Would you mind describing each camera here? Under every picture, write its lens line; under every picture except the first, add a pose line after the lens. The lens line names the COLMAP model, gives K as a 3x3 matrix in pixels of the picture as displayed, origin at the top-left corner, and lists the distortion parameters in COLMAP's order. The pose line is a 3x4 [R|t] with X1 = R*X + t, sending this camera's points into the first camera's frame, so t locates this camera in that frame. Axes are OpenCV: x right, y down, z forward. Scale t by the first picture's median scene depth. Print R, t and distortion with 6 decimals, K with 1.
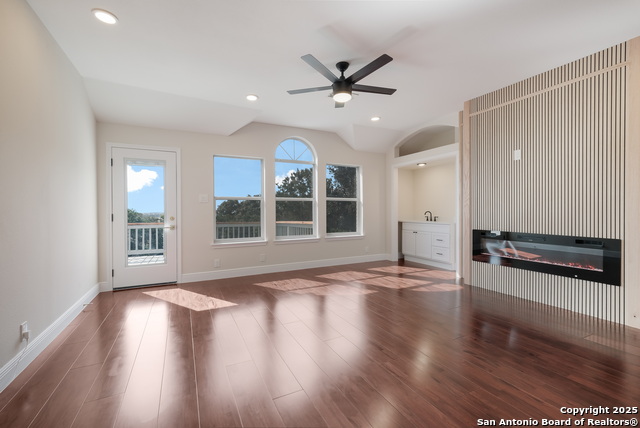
lens RADIAL K [[280.8, 0, 320.3], [0, 280.8, 217.0], [0, 0, 1]] dist [0.003765, -0.000491]
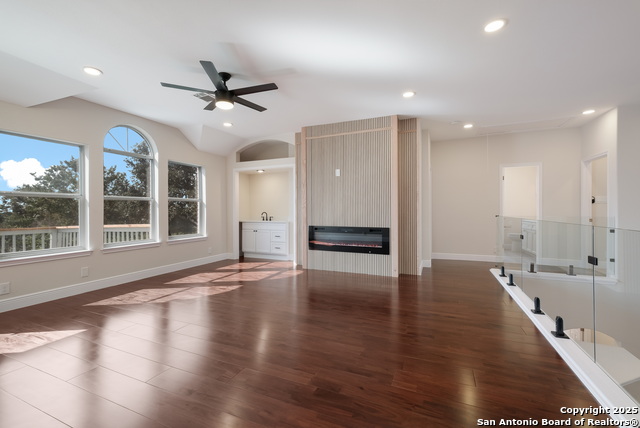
lens RADIAL K [[280.8, 0, 324.1], [0, 280.8, 213.1], [0, 0, 1]] dist [0.003765, -0.000491]
pose [[0.760638, -0.003420, 0.649167, -0.205915], [0.015517, 0.999796, -0.012914, 0.002504], [-0.648991, 0.019896, 0.760536, -0.031208]]
